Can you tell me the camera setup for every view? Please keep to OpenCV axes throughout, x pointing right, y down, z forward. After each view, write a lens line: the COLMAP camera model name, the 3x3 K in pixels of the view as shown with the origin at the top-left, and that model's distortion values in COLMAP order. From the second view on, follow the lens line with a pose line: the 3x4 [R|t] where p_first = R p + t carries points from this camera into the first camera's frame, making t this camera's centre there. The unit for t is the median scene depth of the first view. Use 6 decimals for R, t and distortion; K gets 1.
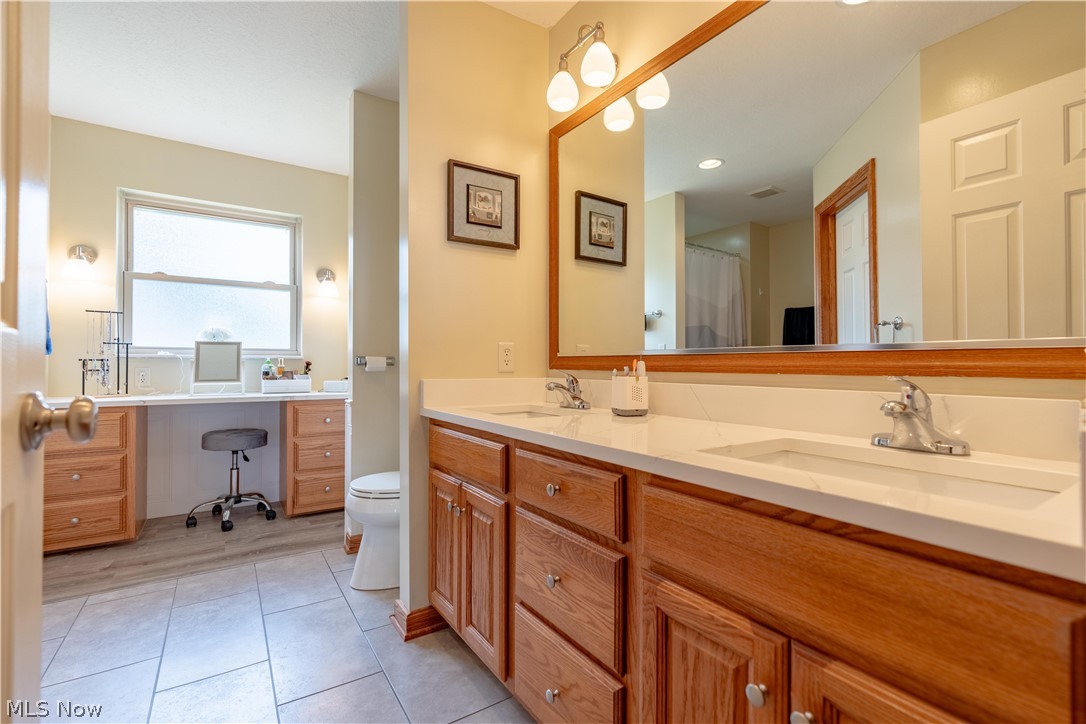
lens RADIAL K [[488.4, 0, 542.8], [0, 488.4, 361.3], [0, 0, 1]] dist [0.003012, 0.001362]
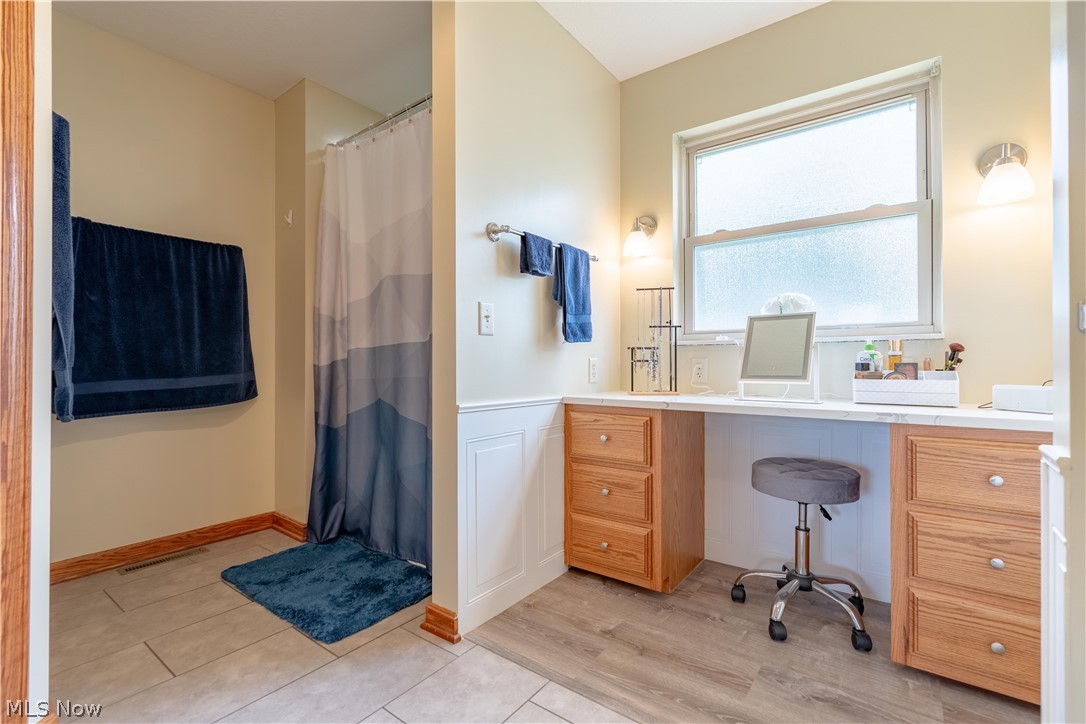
lens RADIAL K [[488.4, 0, 543.1], [0, 488.4, 360.6], [0, 0, 1]] dist [0.003012, 0.001362]
pose [[0.342940, -0.006994, -0.939331, -0.183492], [0.008749, 0.999953, -0.004251, 0.017972], [0.939317, -0.006760, 0.342985, 0.506741]]
